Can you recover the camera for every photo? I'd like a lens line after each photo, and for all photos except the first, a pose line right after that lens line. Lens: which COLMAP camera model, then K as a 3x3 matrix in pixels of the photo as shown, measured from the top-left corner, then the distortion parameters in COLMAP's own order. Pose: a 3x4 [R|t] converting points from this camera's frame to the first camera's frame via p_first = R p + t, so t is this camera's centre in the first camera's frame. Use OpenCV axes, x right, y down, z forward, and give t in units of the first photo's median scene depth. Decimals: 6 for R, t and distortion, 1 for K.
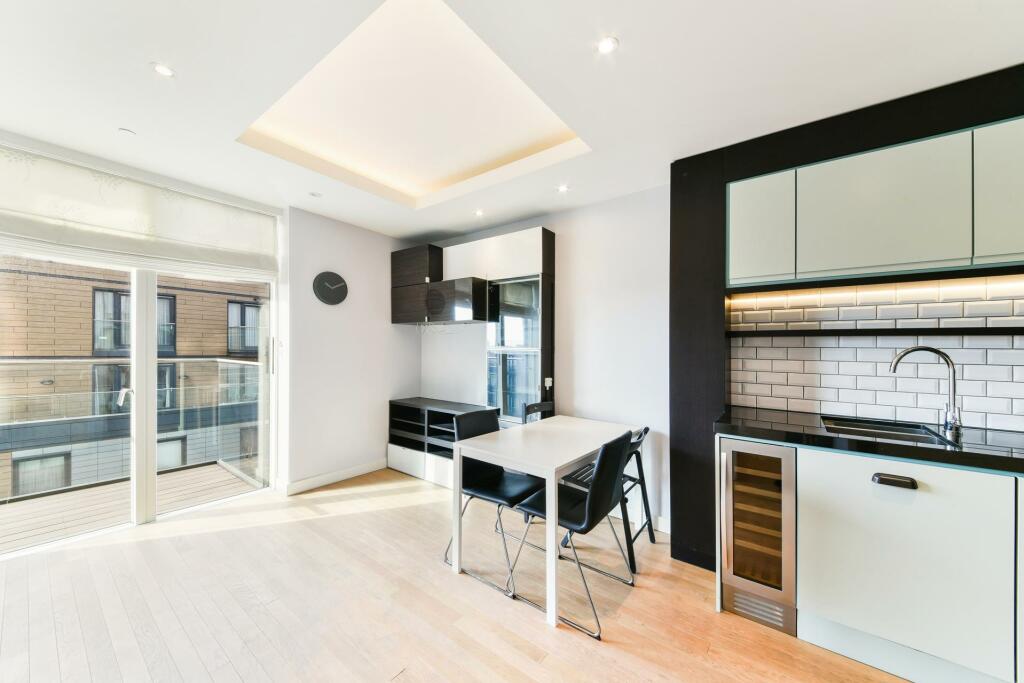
lens RADIAL K [[356.2, 0, 512.3], [0, 356.2, 351.6], [0, 0, 1]] dist [0.000251, -0.000003]
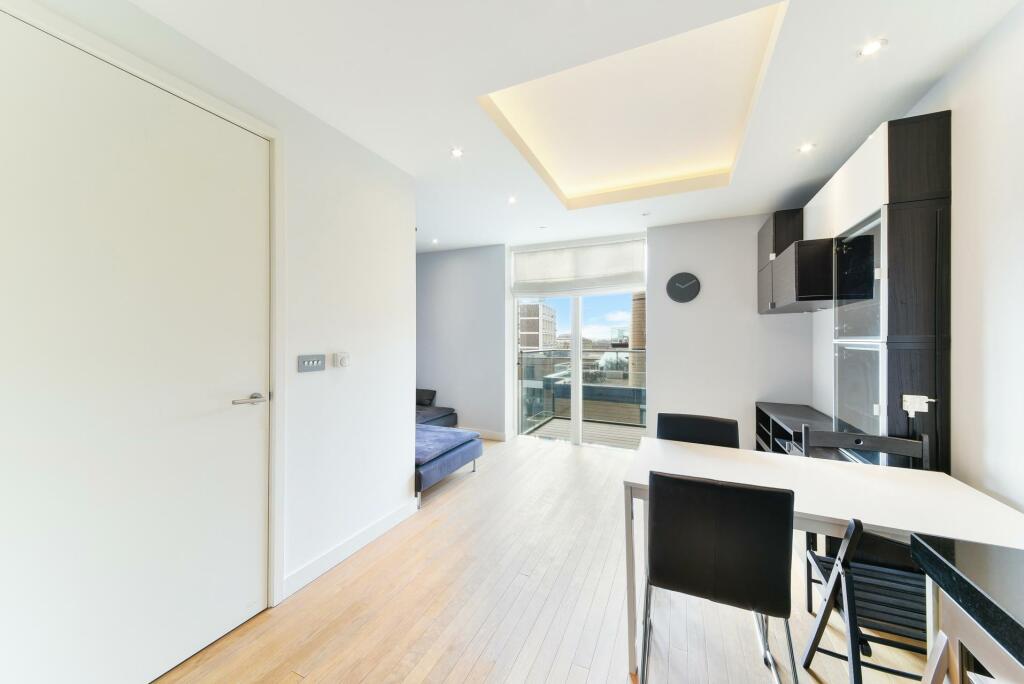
lens RADIAL K [[355.0, 0, 515.6], [0, 355.0, 345.1], [0, 0, 1]] dist [0.000074, -0.000017]
pose [[0.244229, -0.007561, -0.969688, 0.467776], [-0.000289, 0.999969, -0.007870, 0.003766], [0.969718, 0.002202, 0.244219, 0.292415]]
